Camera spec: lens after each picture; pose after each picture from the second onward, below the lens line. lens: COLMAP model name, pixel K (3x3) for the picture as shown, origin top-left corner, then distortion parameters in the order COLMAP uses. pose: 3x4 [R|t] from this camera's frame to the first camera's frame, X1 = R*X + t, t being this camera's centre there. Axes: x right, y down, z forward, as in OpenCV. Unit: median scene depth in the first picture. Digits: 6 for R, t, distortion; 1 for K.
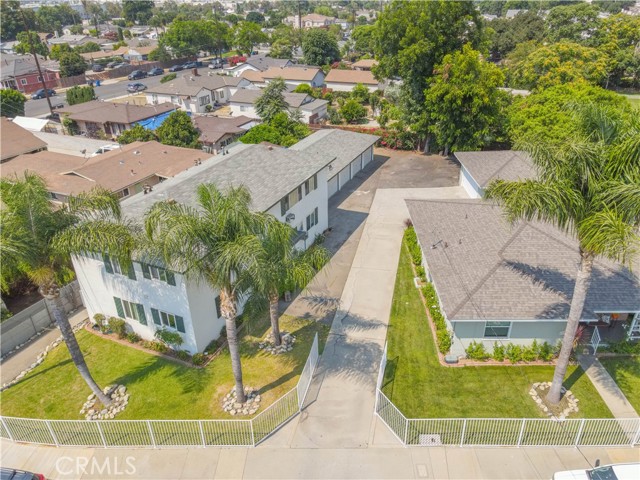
lens RADIAL K [[468.8, 0, 322.9], [0, 468.8, 229.5], [0, 0, 1]] dist [0.026230, 0.000759]
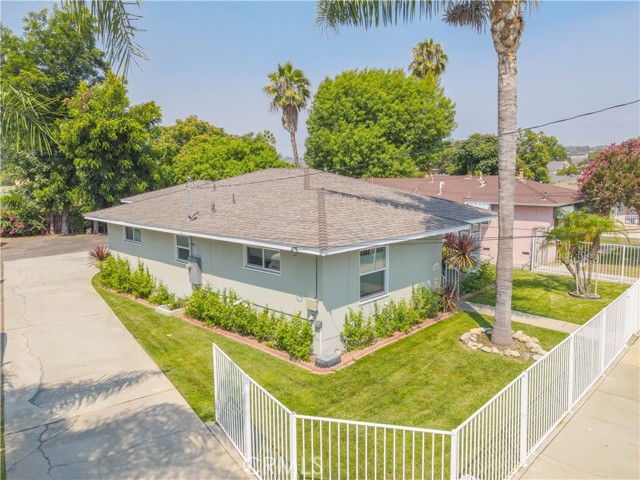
lens RADIAL K [[468.8, 0, 322.9], [0, 468.8, 229.5], [0, 0, 1]] dist [0.026230, 0.000759]
pose [[0.687178, -0.080829, 0.721978, -0.035741], [0.329502, 0.920372, -0.210580, 0.134602], [-0.647468, 0.382600, 0.659093, 0.339283]]
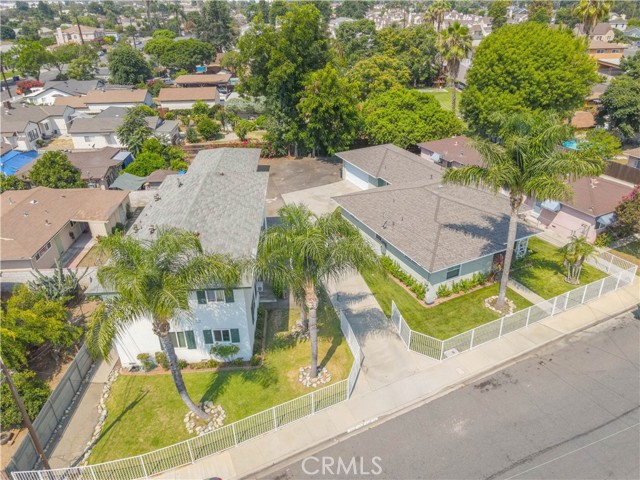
lens RADIAL K [[468.8, 0, 322.9], [0, 468.8, 229.5], [0, 0, 1]] dist [0.026230, 0.000759]
pose [[0.890563, -0.207993, 0.404519, -0.277055], [0.210607, 0.976809, 0.038592, -0.026858], [-0.403165, 0.050826, 0.913715, -0.076730]]
